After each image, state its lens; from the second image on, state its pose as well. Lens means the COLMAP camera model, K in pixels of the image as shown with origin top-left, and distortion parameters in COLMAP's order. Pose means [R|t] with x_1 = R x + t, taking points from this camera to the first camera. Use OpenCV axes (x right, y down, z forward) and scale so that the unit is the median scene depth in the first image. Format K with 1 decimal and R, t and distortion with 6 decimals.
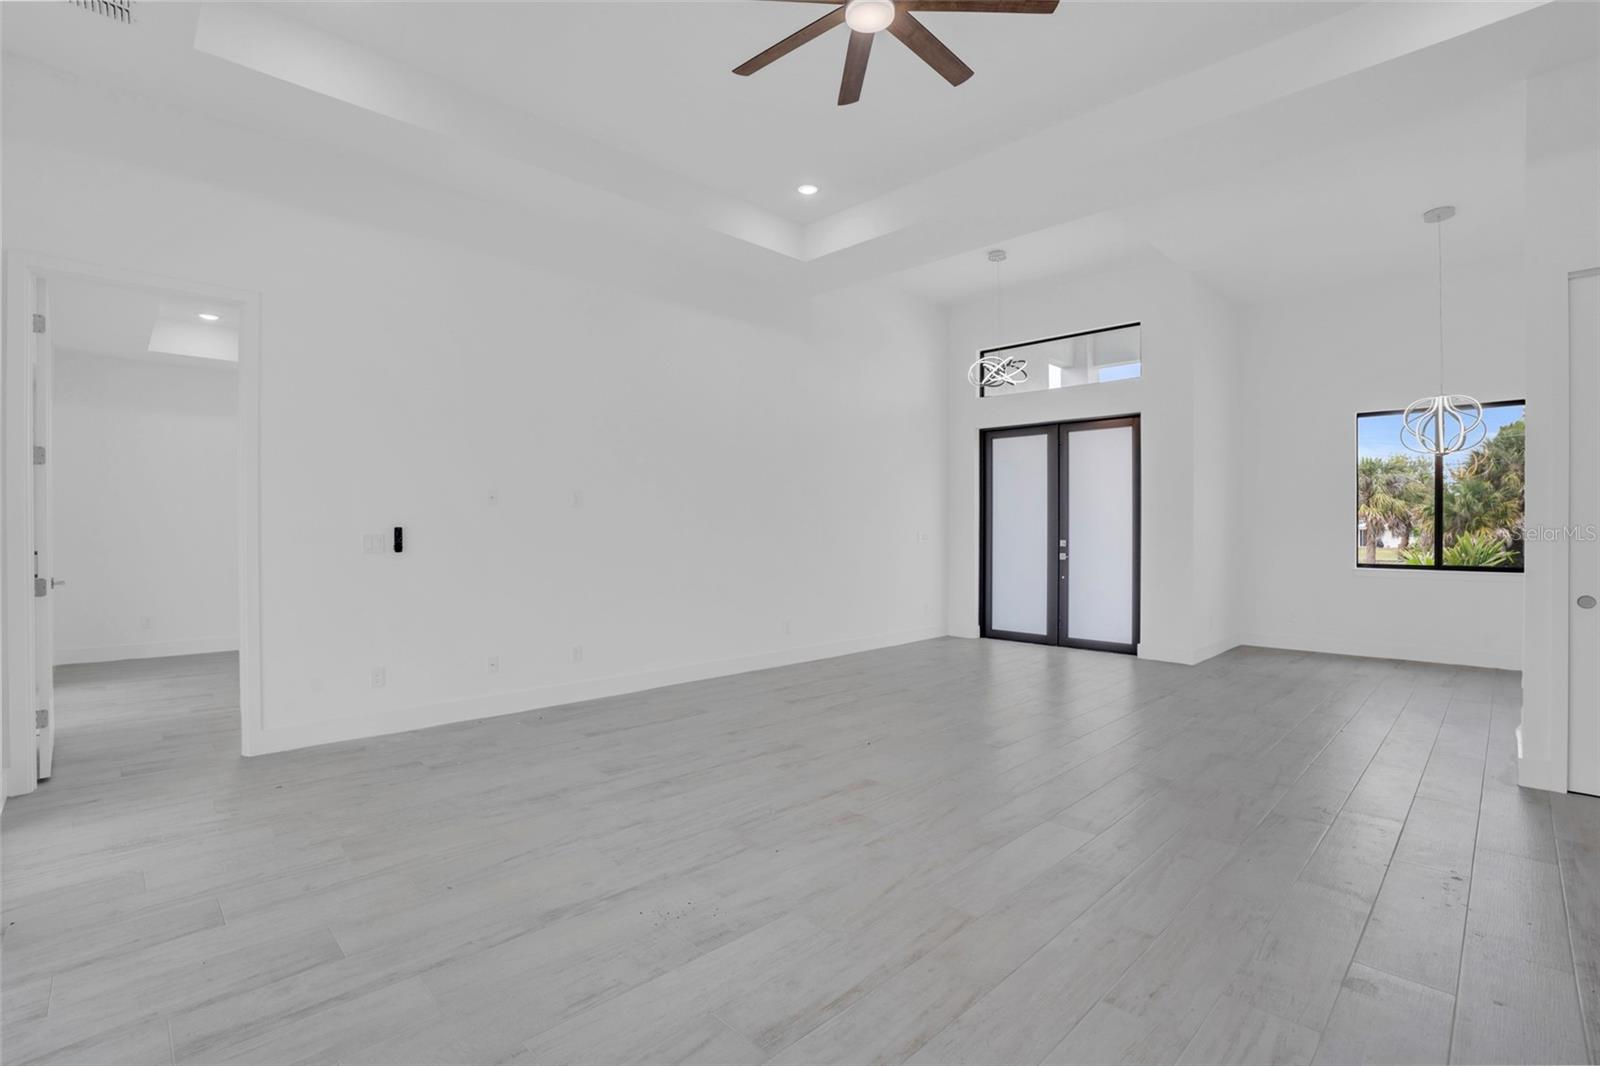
lens RADIAL K [[738.6, 0, 796.6], [0, 738.6, 531.8], [0, 0, 1]] dist [-0.070295, 0.026365]
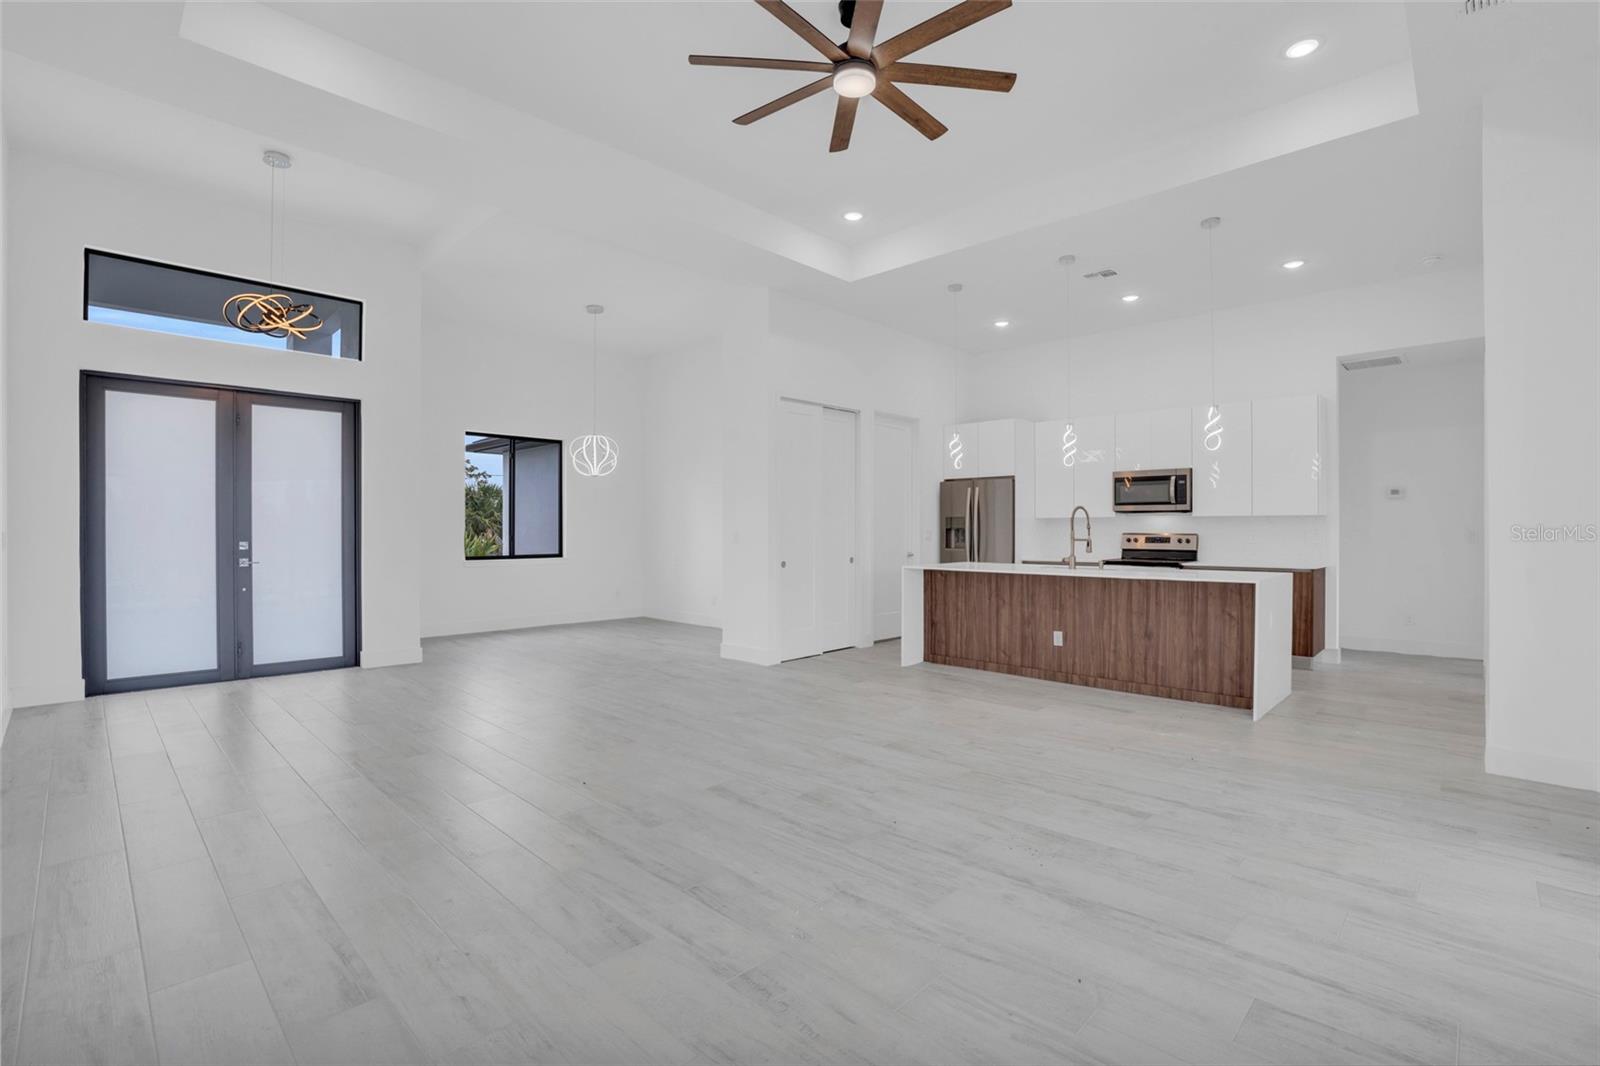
lens RADIAL K [[738.6, 0, 796.6], [0, 738.6, 531.8], [0, 0, 1]] dist [-0.070295, 0.026365]
pose [[-0.023235, -0.003981, 0.999722, -0.431143], [0.003198, 0.999987, 0.004056, -0.000470], [-0.999725, 0.003292, -0.023222, 0.453901]]
